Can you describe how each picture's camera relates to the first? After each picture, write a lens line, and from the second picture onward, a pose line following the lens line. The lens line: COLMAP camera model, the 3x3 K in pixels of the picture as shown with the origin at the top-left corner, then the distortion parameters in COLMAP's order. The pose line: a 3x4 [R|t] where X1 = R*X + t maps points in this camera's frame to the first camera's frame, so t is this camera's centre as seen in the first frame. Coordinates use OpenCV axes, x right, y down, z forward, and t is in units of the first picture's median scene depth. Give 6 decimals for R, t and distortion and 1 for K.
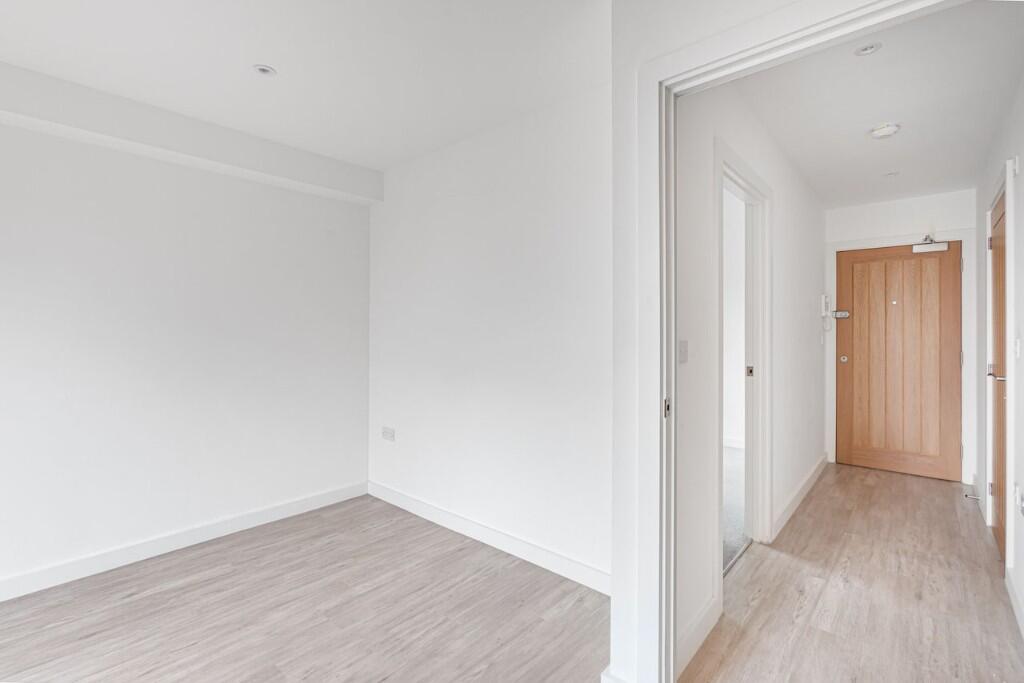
lens RADIAL K [[458.6, 0, 505.3], [0, 458.6, 329.9], [0, 0, 1]] dist [-0.003656, -0.000534]
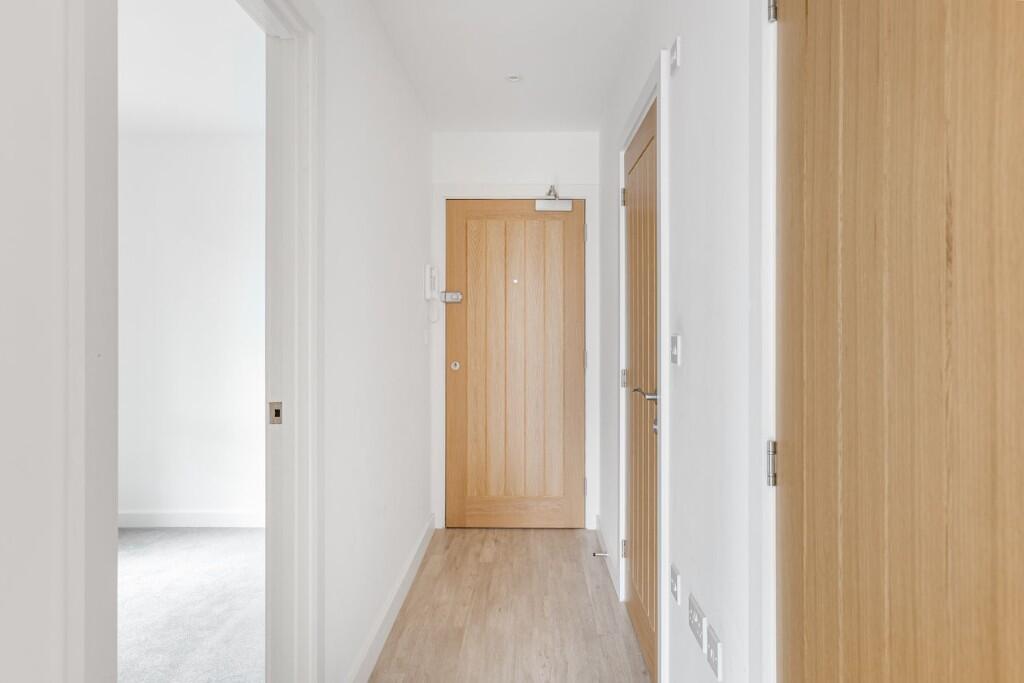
lens RADIAL K [[712.9, 0, 512.3], [0, 712.9, 336.8], [0, 0, 1]] dist [-0.009258, -0.000238]
pose [[0.758412, -0.012472, 0.651656, 0.145664], [-0.001502, 0.999781, 0.020883, 0.001176], [-0.651774, -0.016817, 0.758227, 0.185126]]
